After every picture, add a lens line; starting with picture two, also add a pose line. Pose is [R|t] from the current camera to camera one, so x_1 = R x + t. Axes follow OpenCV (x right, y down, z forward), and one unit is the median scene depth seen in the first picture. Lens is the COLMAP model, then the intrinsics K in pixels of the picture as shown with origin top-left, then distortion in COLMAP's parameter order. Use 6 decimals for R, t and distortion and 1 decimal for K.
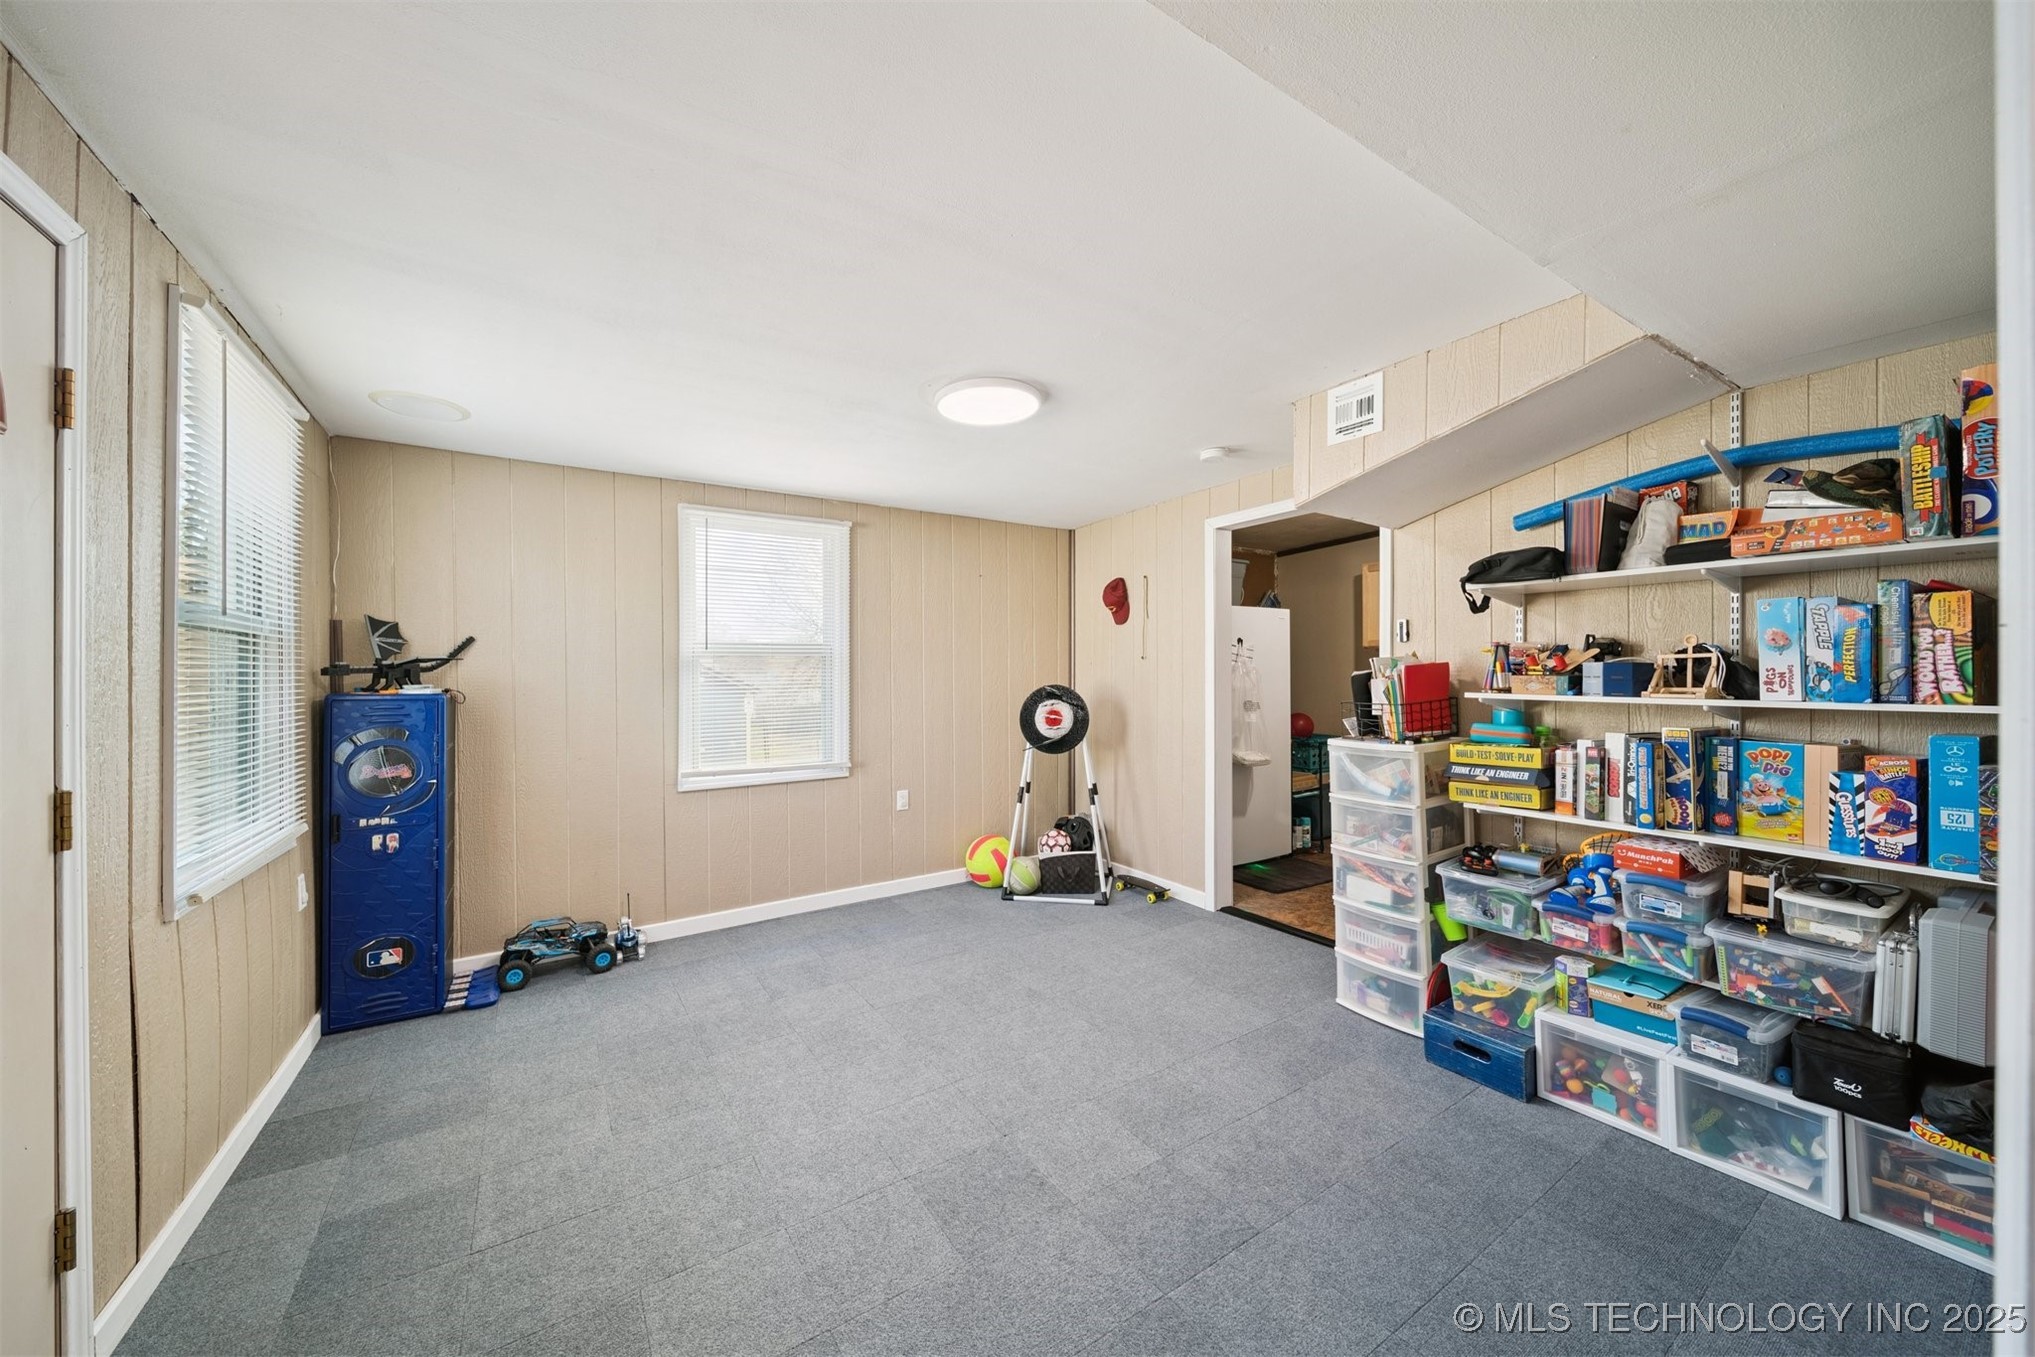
lens RADIAL K [[720.6, 0, 1007.5], [0, 720.6, 673.5], [0, 0, 1]] dist [-0.000443, -0.000249]
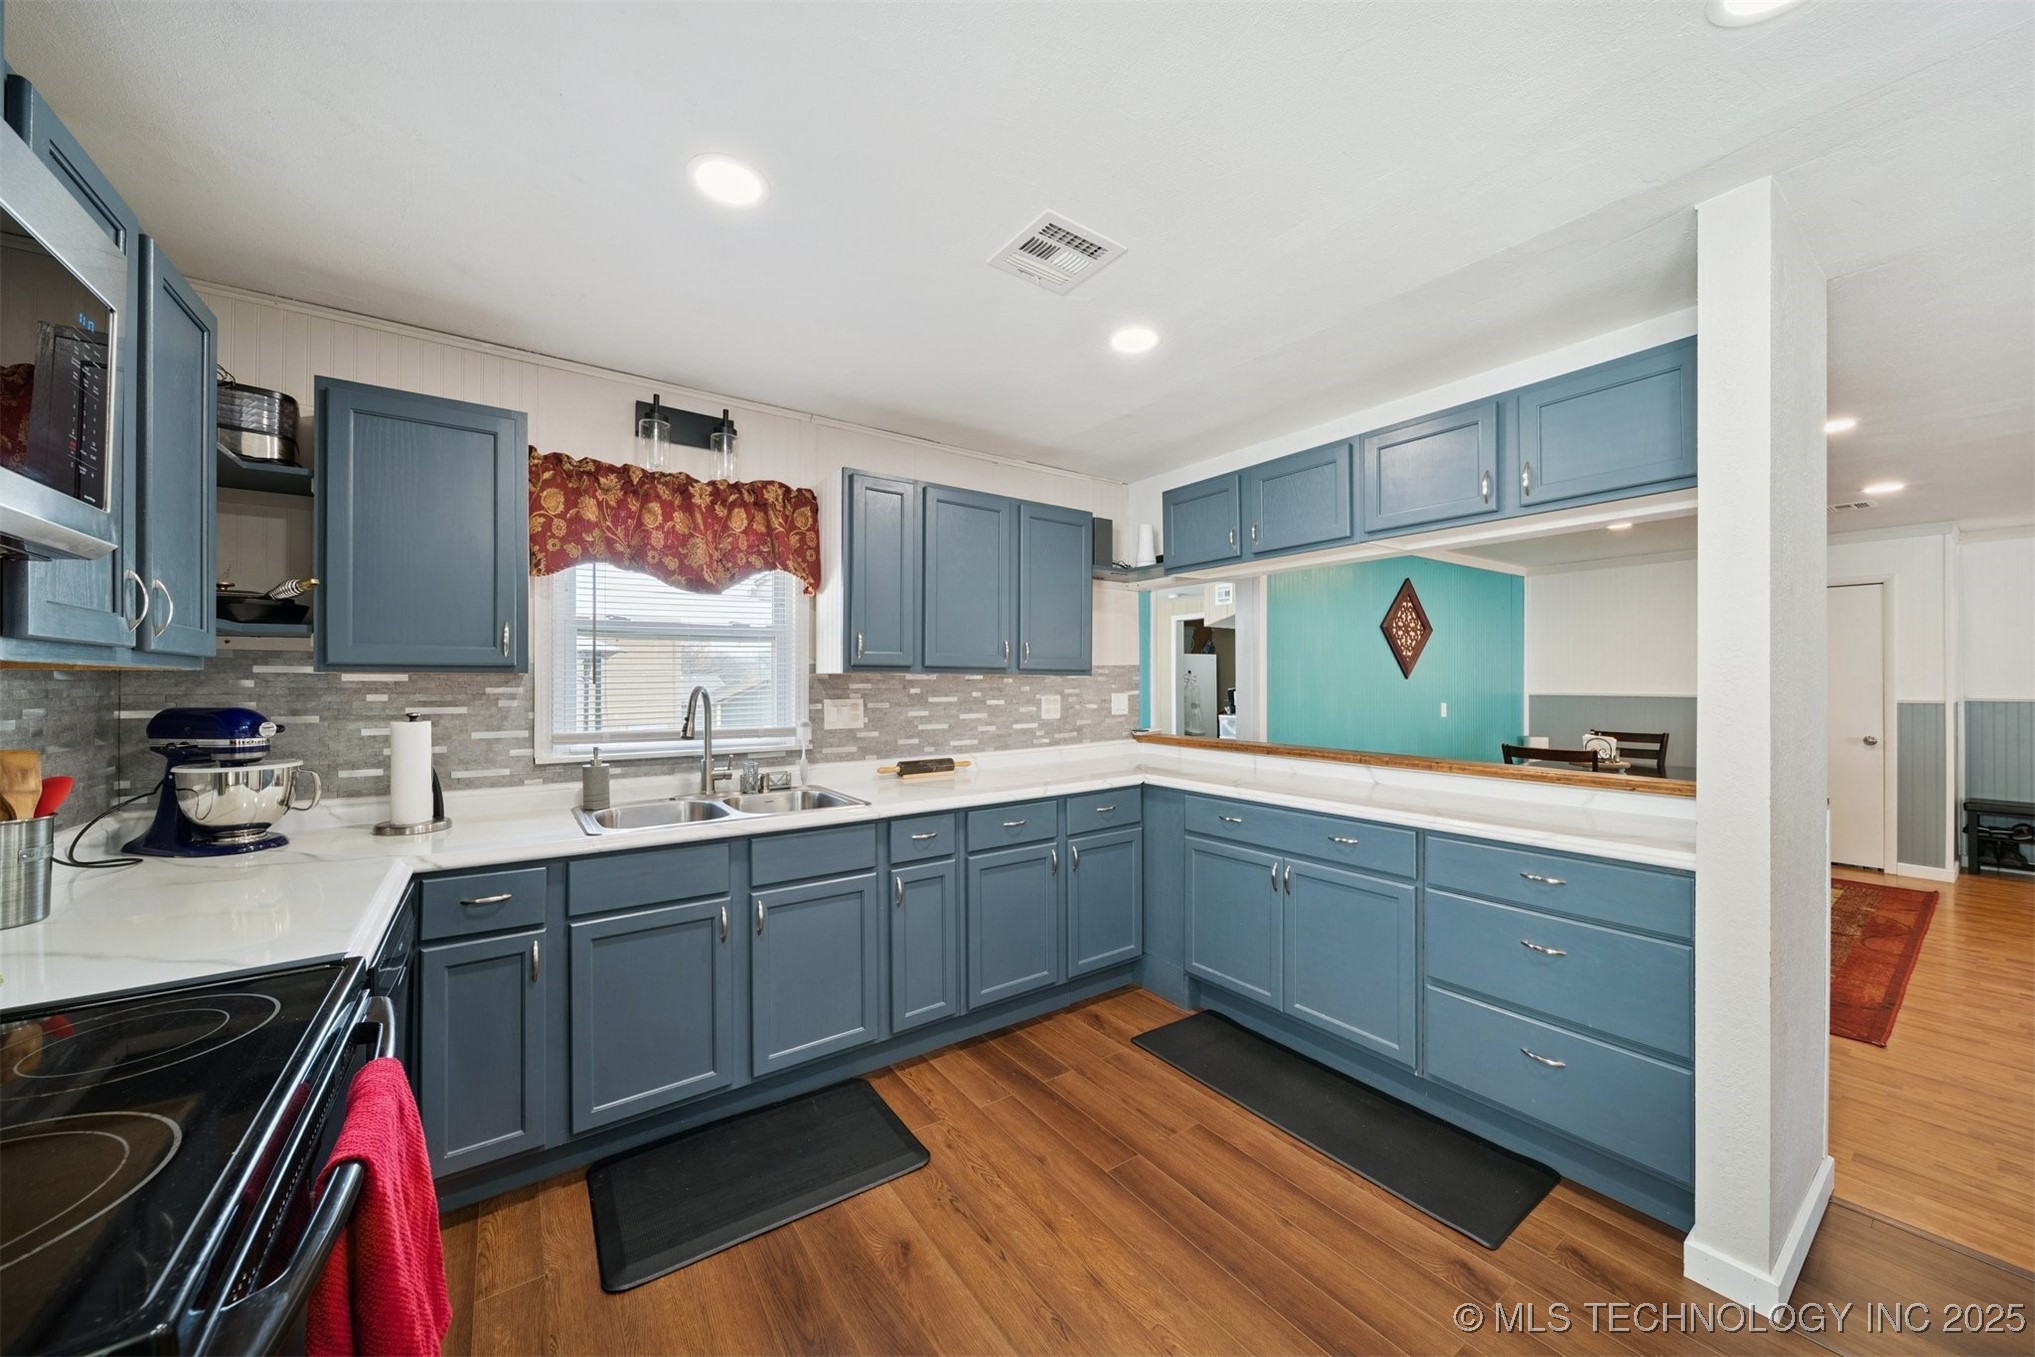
lens RADIAL K [[709.3, 0, 1006.6], [0, 709.3, 678.9], [0, 0, 1]] dist [0.000741, -0.000047]
pose [[0.999259, -0.000904, 0.038480, -0.393158], [0.001290, 0.999949, -0.010021, -0.013153], [-0.038469, 0.010063, 0.999209, -1.448726]]
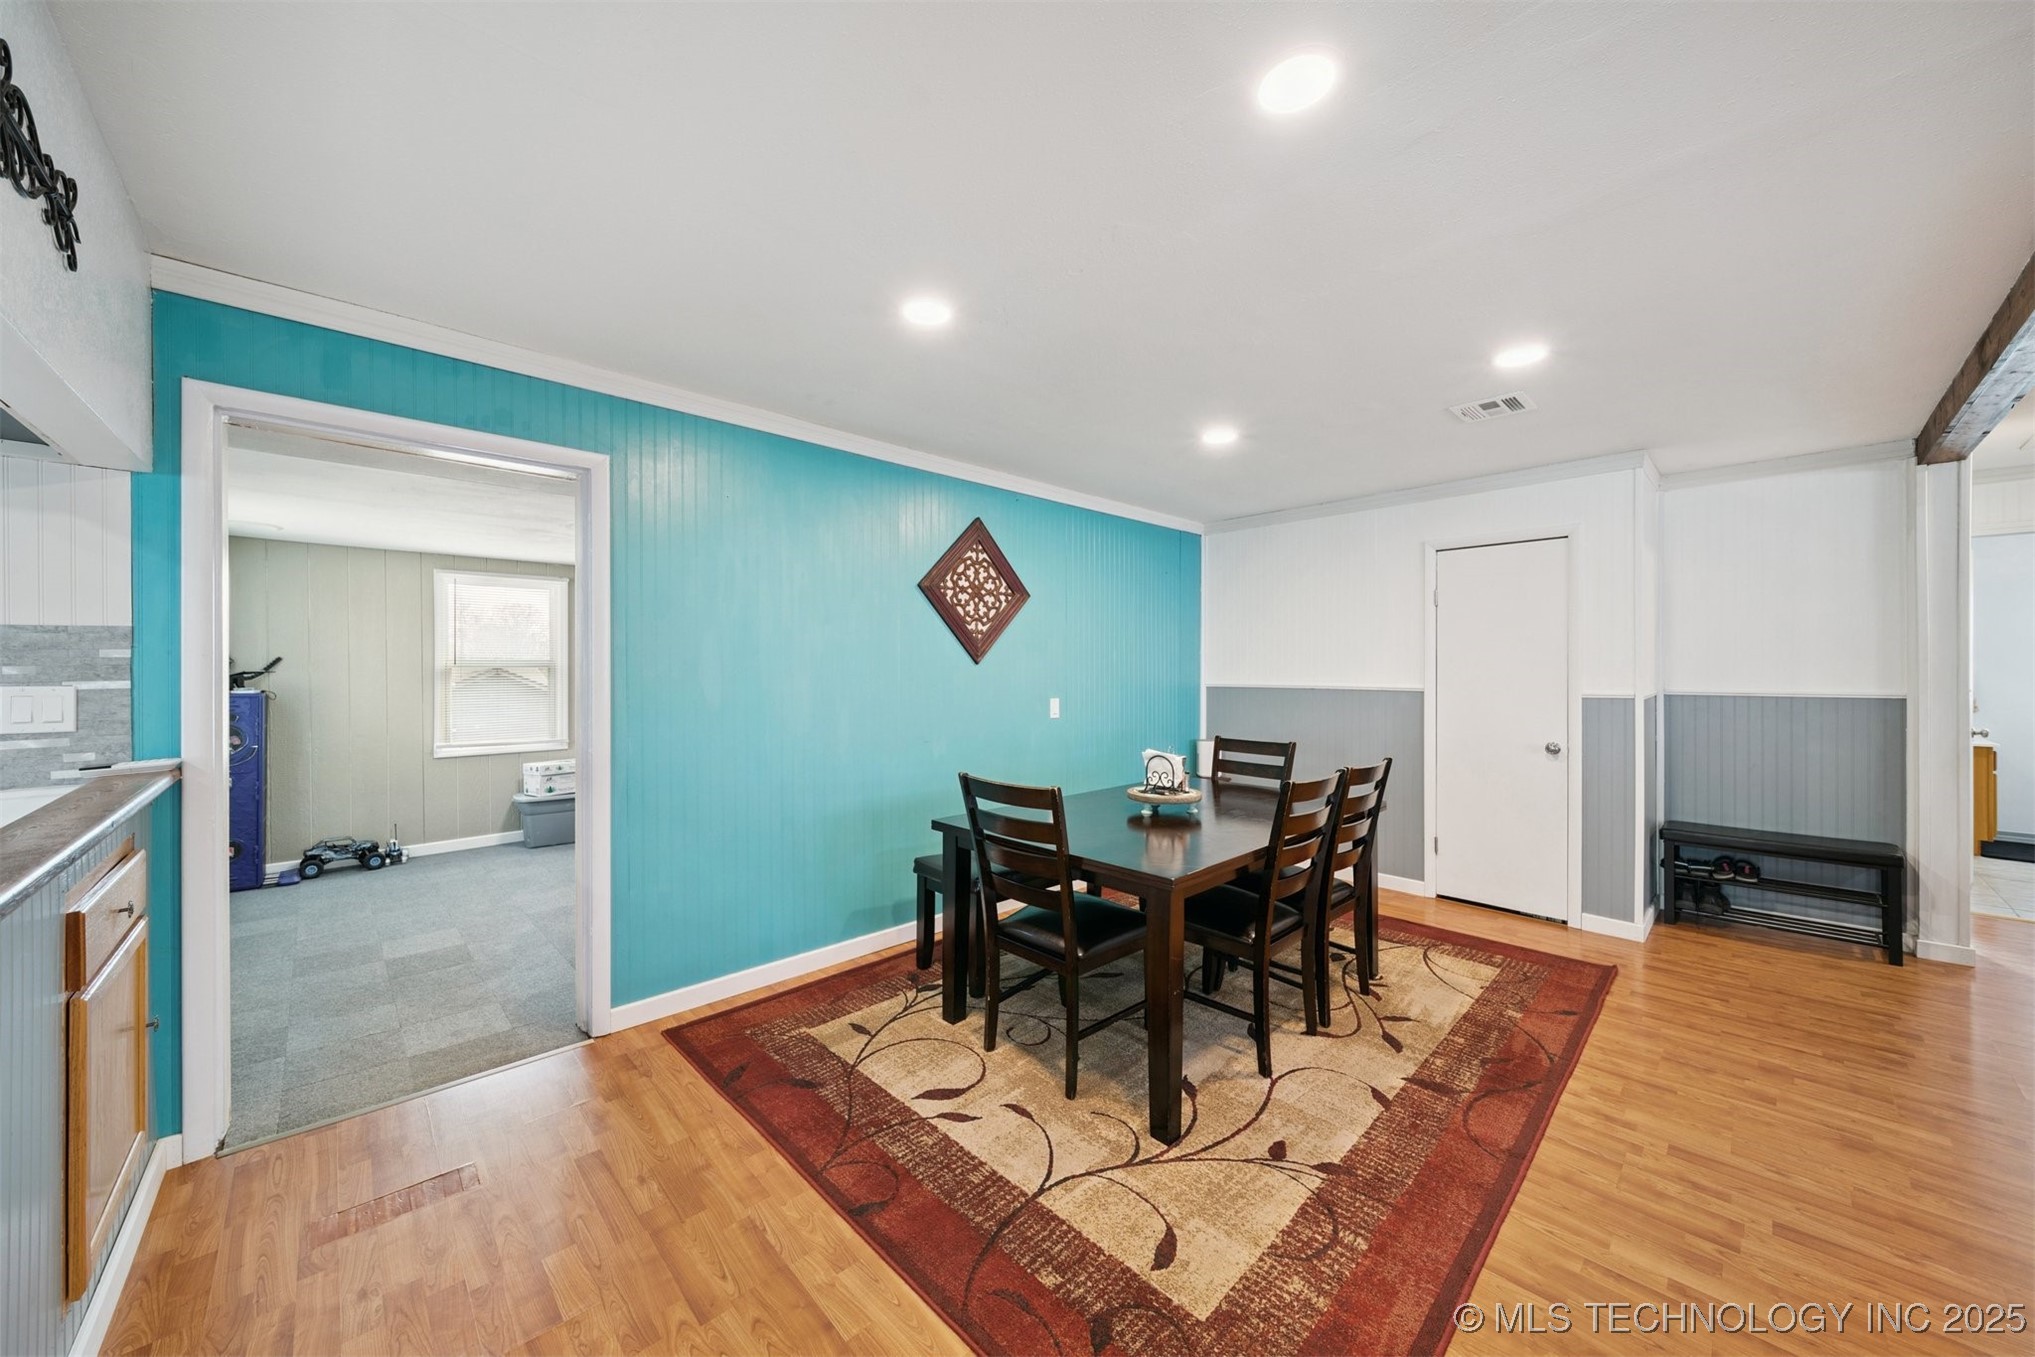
lens RADIAL K [[713.4, 0, 996.2], [0, 713.4, 671.8], [0, 0, 1]] dist [0.003103, -0.002422]
pose [[0.983520, 0.000587, 0.180799, 0.555307], [0.000871, 0.999968, -0.007987, -0.006205], [-0.180798, 0.008012, 0.983488, -0.886636]]
